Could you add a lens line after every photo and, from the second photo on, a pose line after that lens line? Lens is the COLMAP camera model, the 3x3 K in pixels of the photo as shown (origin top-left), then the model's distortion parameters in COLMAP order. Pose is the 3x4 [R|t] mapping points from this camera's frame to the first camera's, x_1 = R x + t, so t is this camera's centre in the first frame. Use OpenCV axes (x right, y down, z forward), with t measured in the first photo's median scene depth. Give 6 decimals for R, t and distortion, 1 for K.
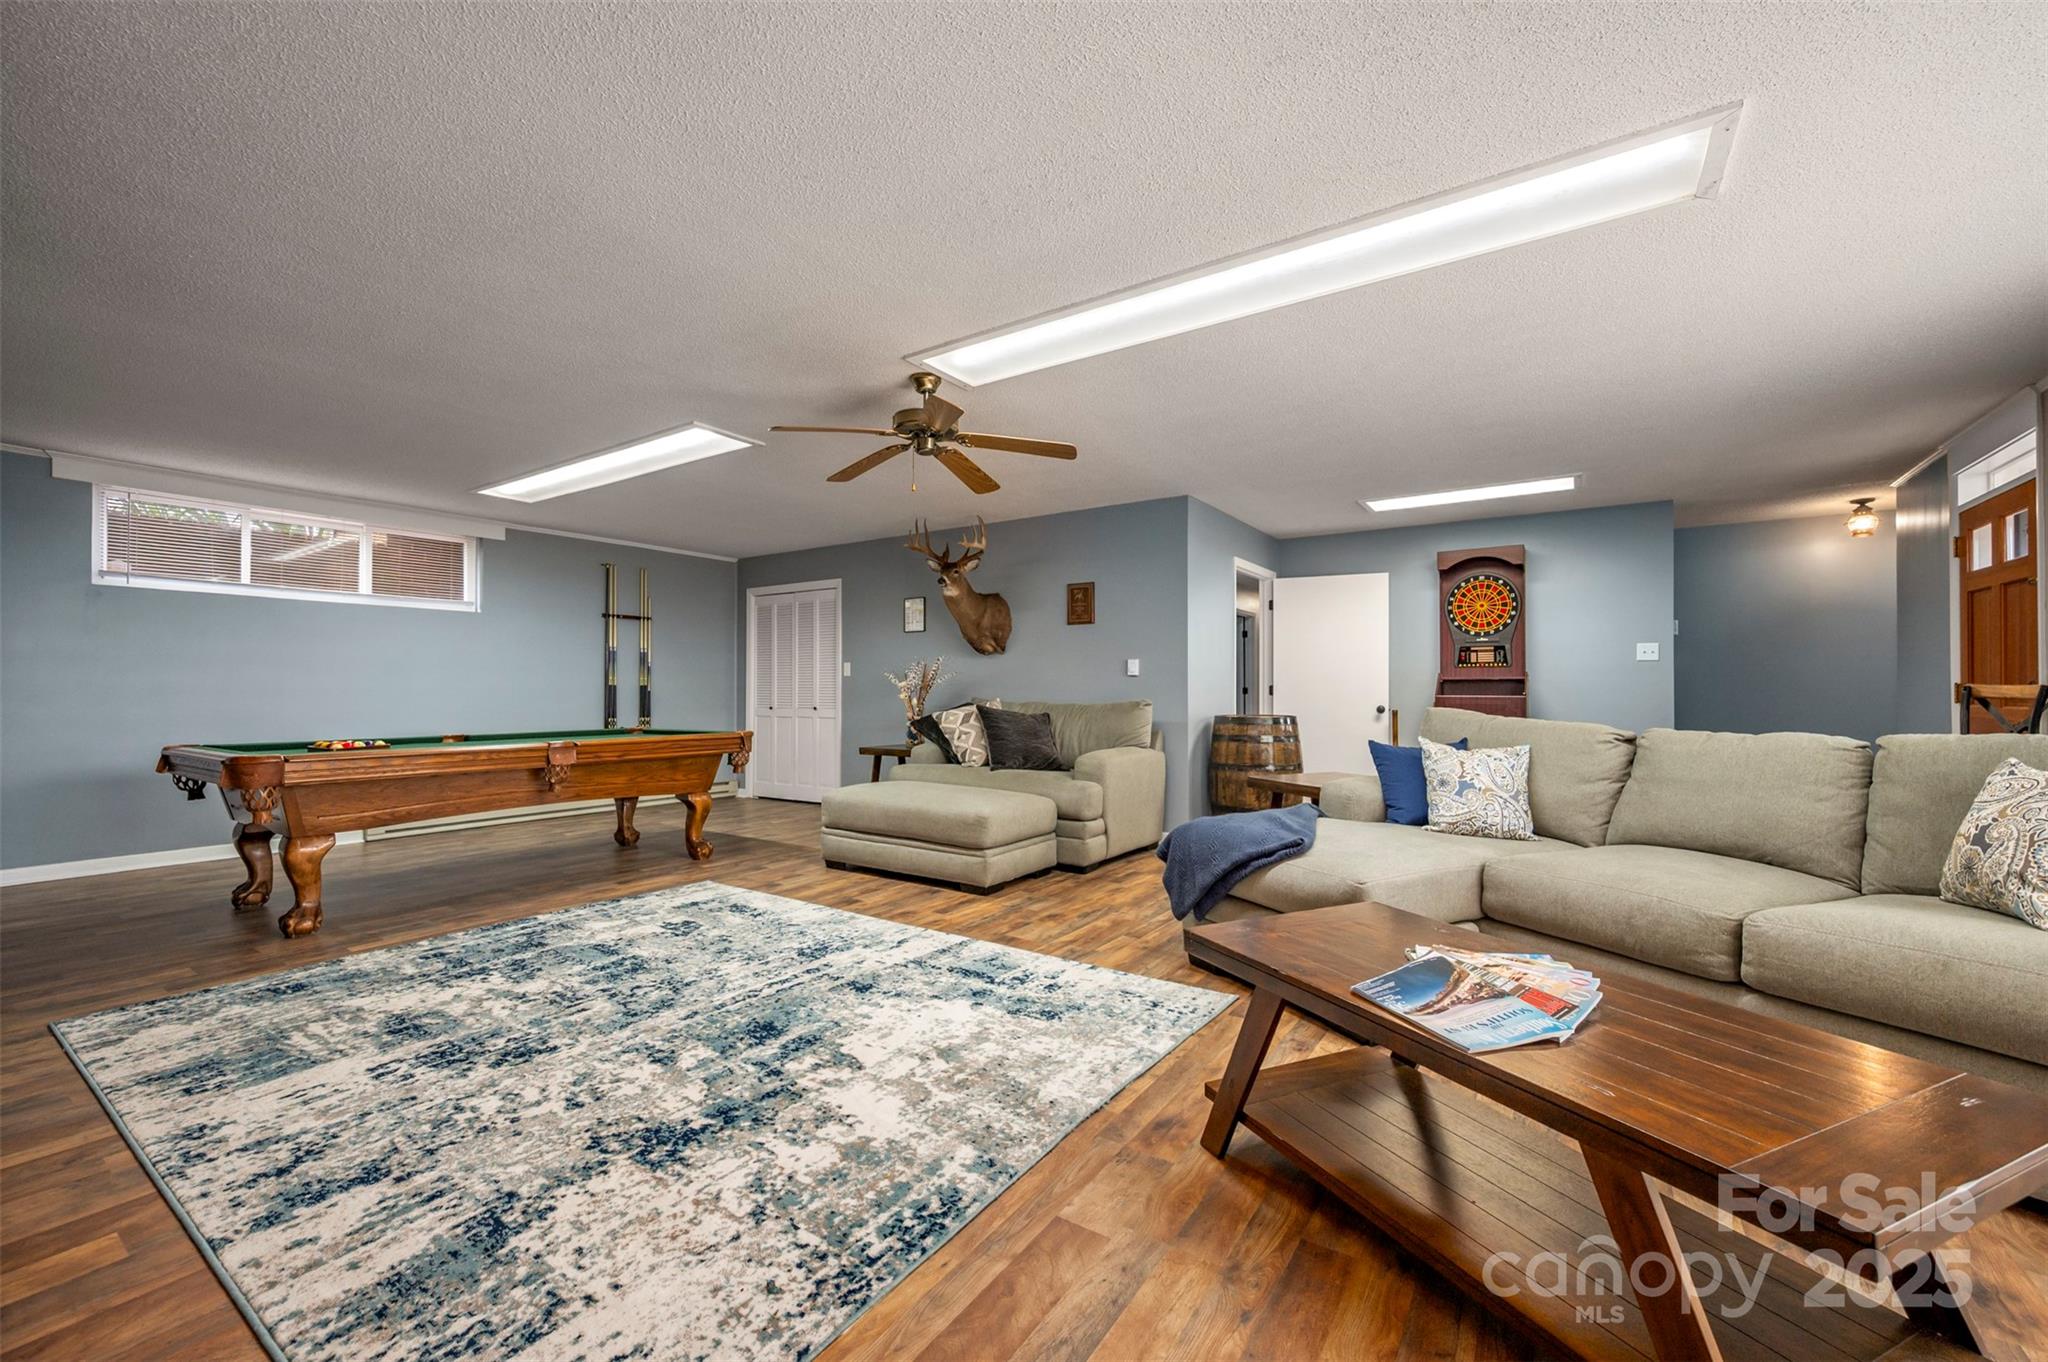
lens RADIAL K [[821.0, 0, 1020.9], [0, 821.0, 683.9], [0, 0, 1]] dist [-0.001847, 0.000033]
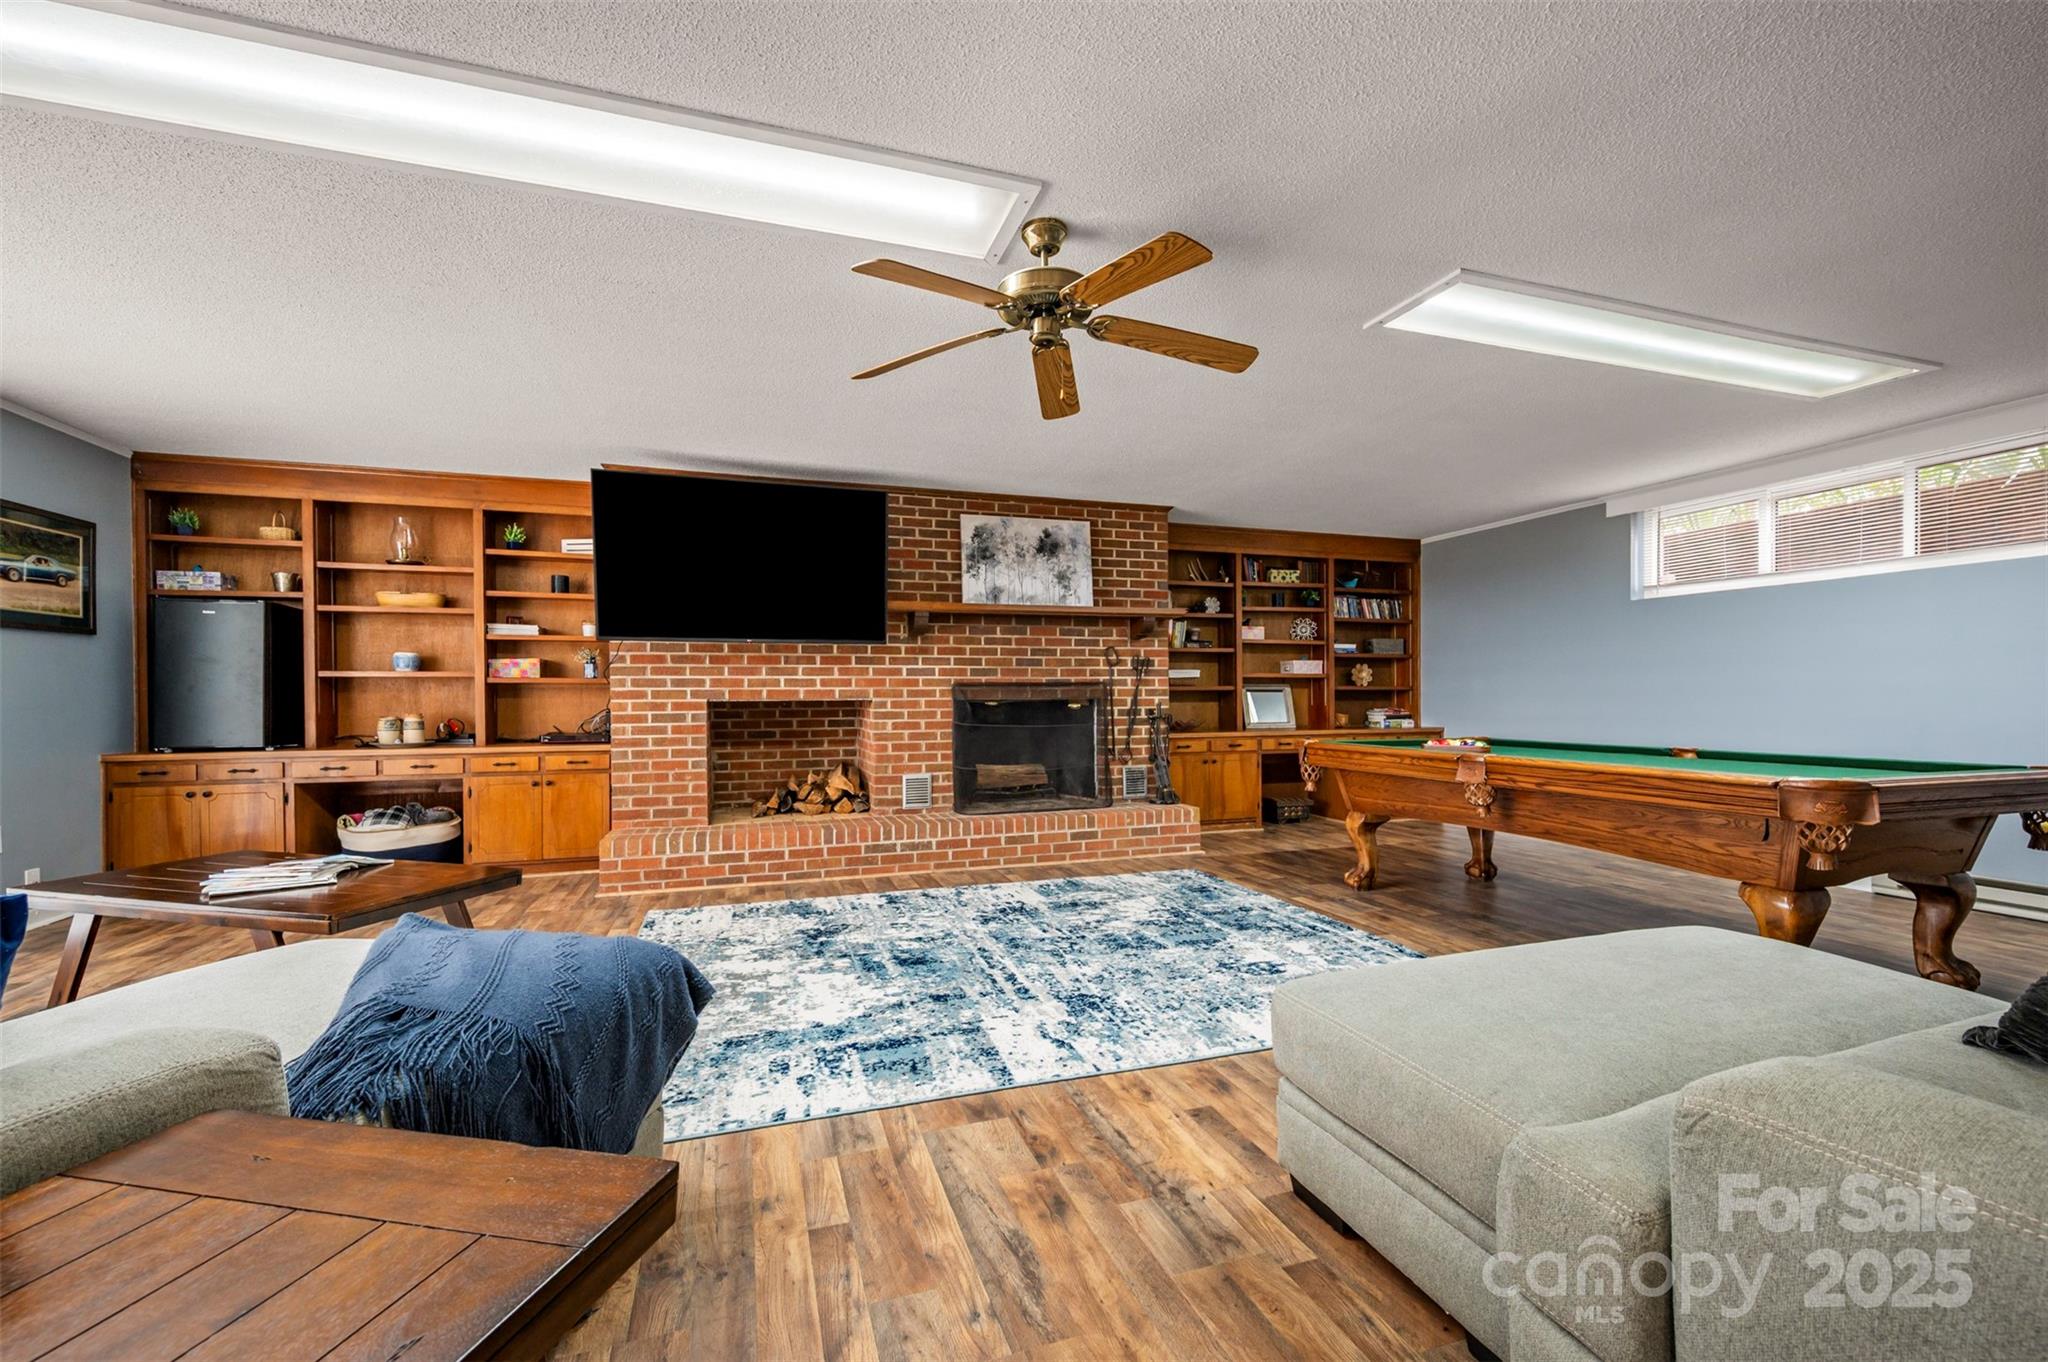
lens RADIAL K [[821.0, 0, 1020.9], [0, 821.0, 683.9], [0, 0, 1]] dist [-0.001847, 0.000033]
pose [[-0.599312, -0.007741, -0.800478, 0.532579], [0.014001, 0.999699, -0.020151, 0.014562], [0.800393, -0.023284, -0.599023, 1.648186]]
